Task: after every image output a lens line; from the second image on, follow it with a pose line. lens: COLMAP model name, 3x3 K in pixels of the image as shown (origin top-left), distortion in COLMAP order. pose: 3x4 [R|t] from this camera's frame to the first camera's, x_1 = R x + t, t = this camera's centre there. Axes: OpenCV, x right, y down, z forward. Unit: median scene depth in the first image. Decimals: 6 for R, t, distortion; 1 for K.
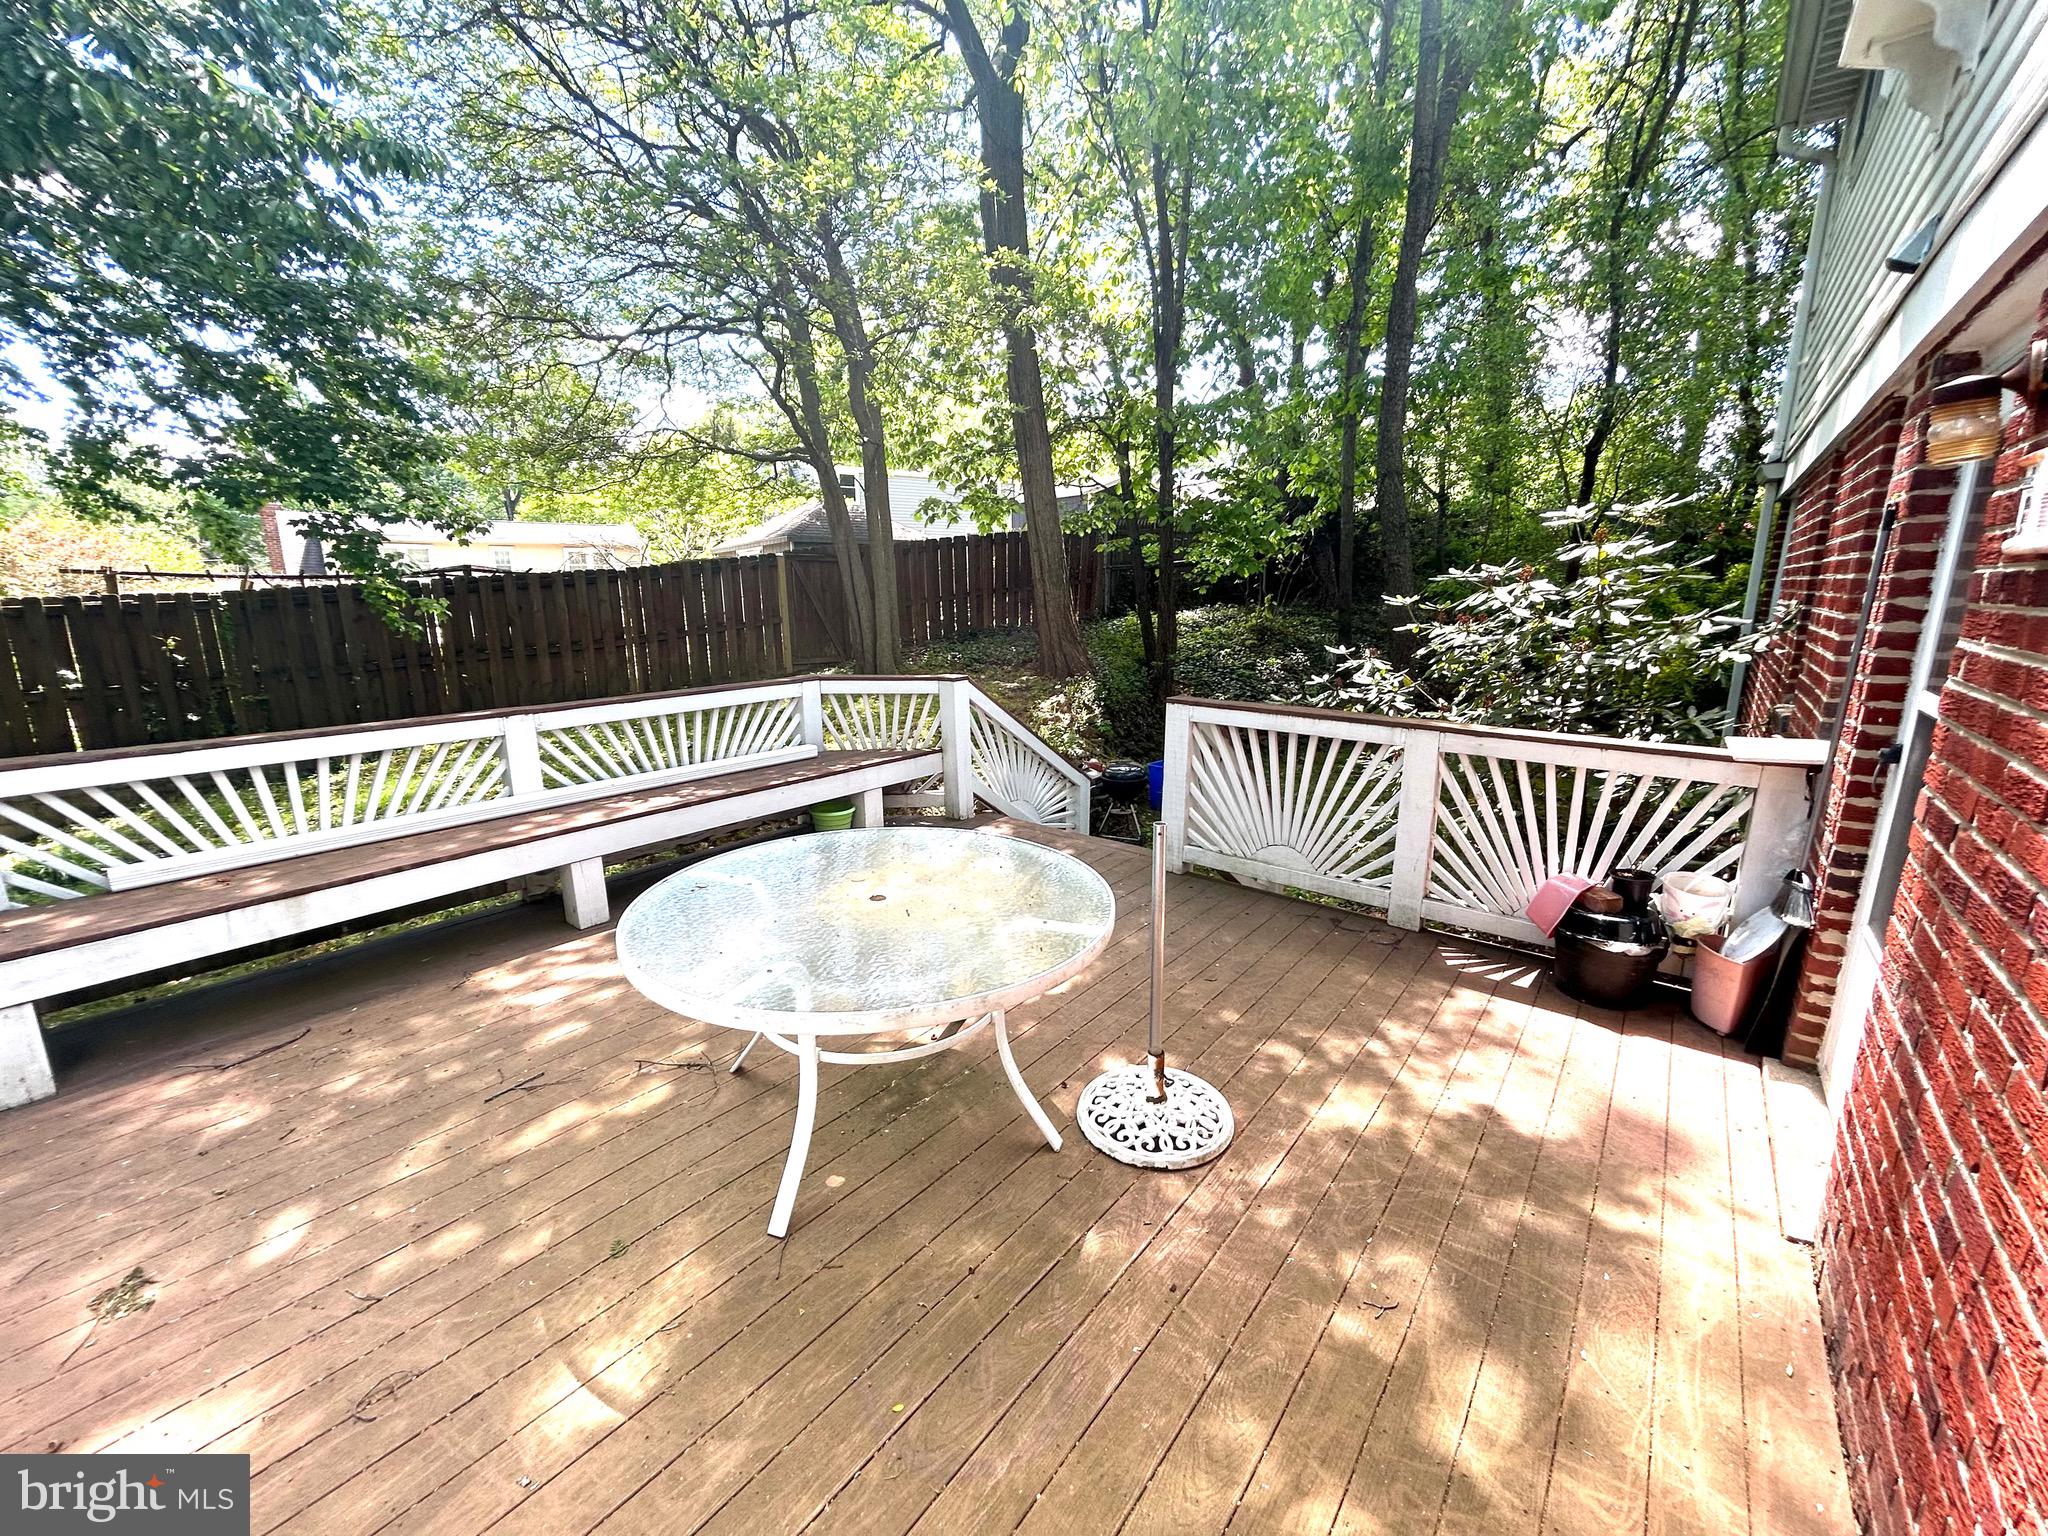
lens RADIAL K [[813.0, 0, 1020.4], [0, 813.0, 774.7], [0, 0, 1]] dist [-0.002178, -0.000107]
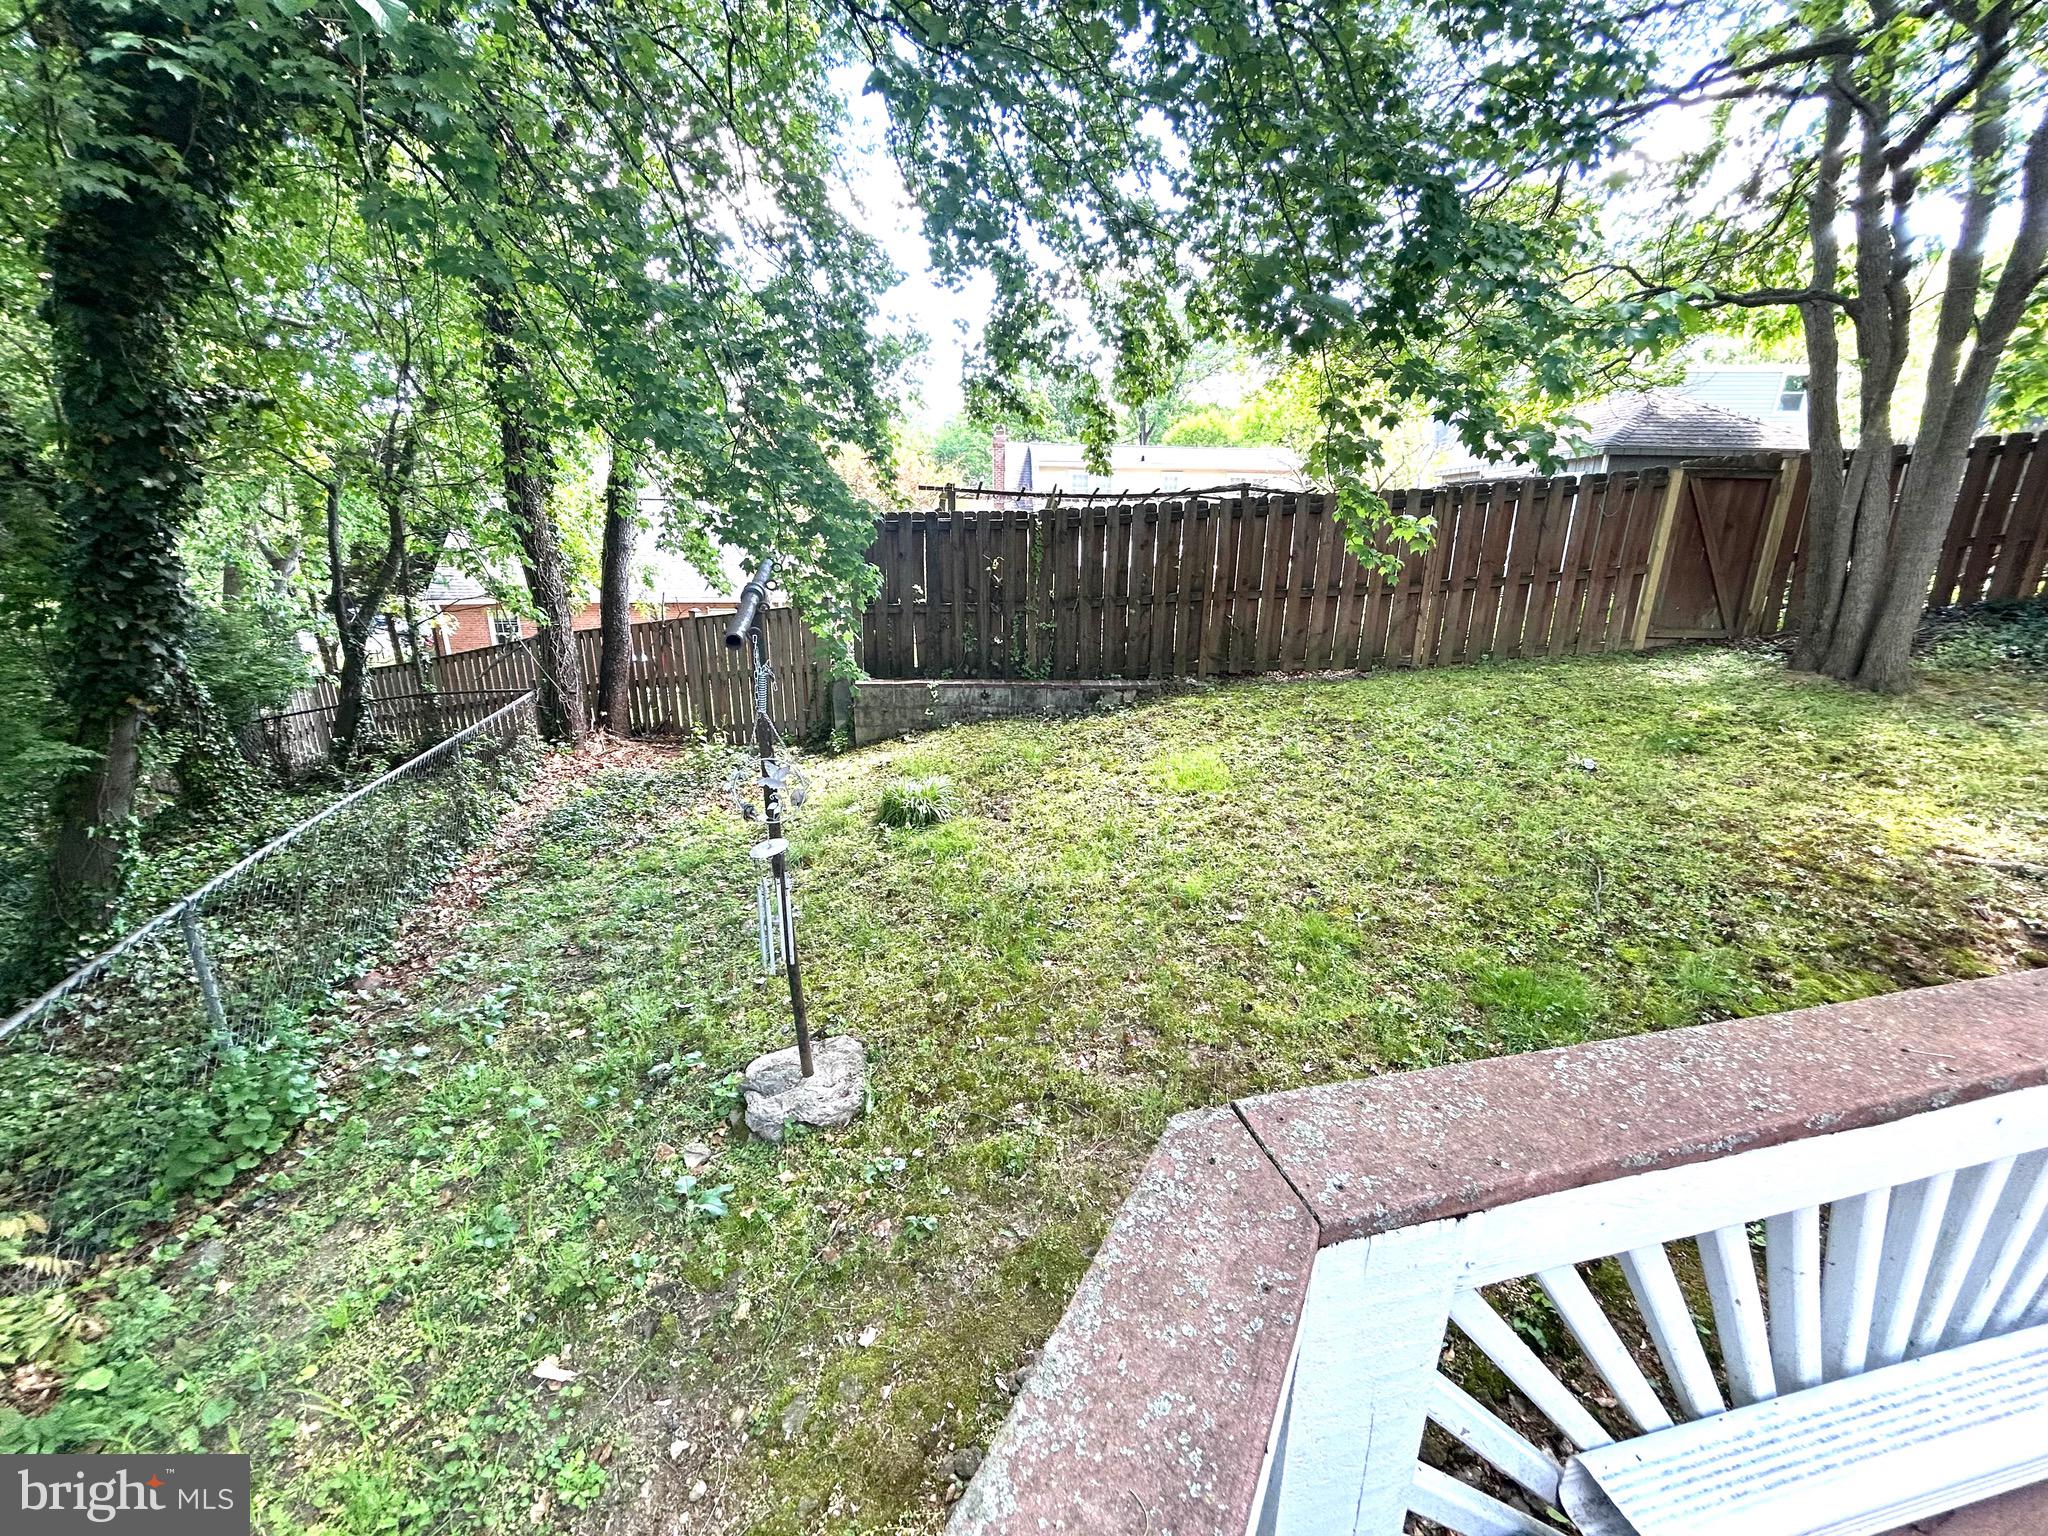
lens RADIAL K [[813.0, 0, 1020.8], [0, 813.0, 765.6], [0, 0, 1]] dist [-0.002178, -0.000107]
pose [[0.787243, 0.198293, -0.583890, -0.307514], [-0.155991, 0.980128, 0.122540, -0.036526], [0.596586, -0.005387, 0.802531, 0.178821]]
